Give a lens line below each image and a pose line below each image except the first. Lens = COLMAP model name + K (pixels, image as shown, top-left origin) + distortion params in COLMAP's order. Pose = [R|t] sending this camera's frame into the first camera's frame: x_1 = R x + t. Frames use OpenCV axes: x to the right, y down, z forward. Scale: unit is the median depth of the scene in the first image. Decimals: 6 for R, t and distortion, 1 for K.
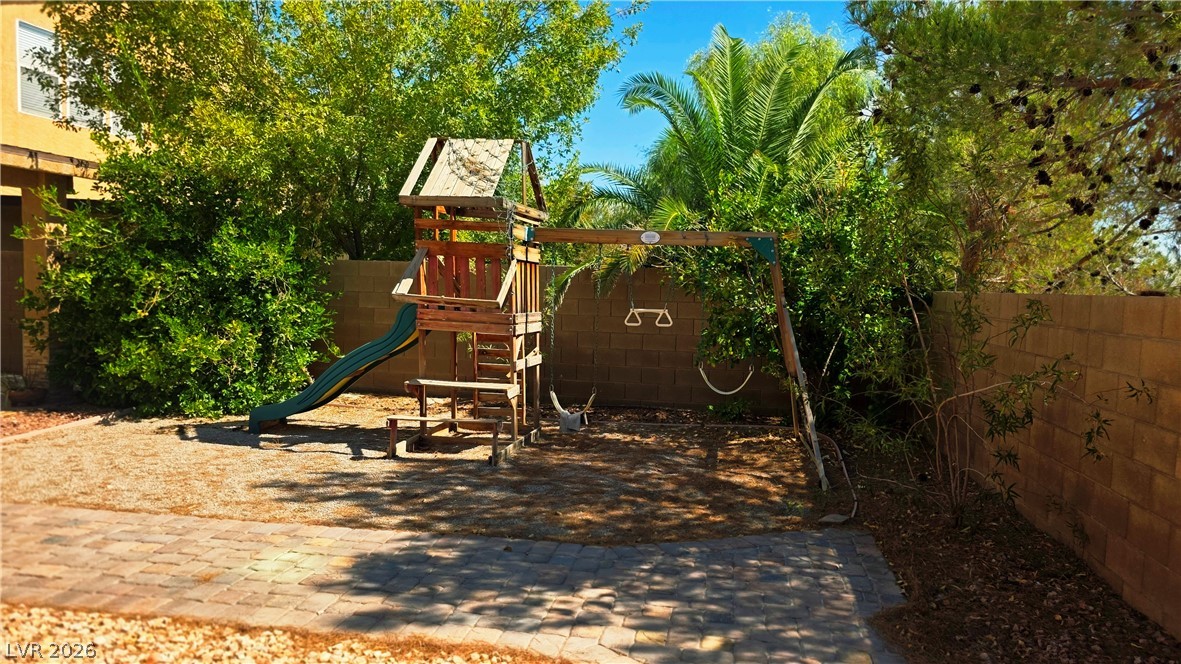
lens RADIAL K [[881.1, 0, 634.7], [0, 881.1, 337.9], [0, 0, 1]] dist [0.078872, -0.079234]
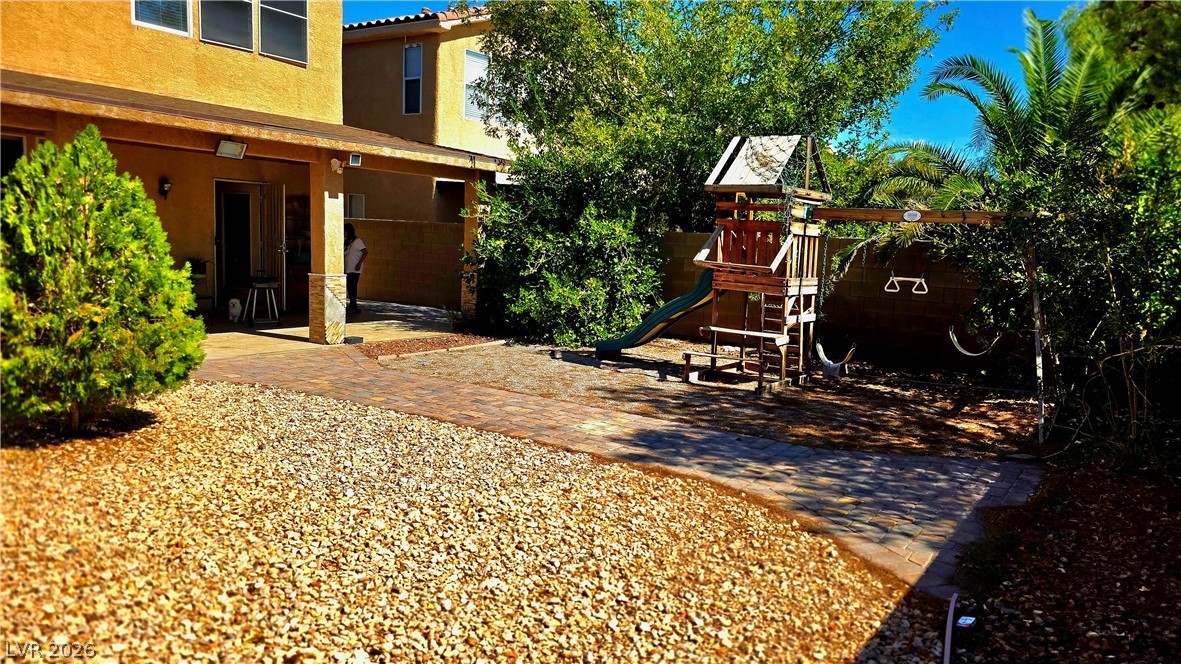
lens RADIAL K [[881.1, 0, 590.3], [0, 881.1, 342.4], [0, 0, 1]] dist [0.078872, -0.079234]
pose [[0.901430, 0.065418, -0.427953, 0.143535], [-0.047580, 0.997499, 0.052260, 0.009977], [0.430302, -0.026746, 0.902289, -0.234042]]
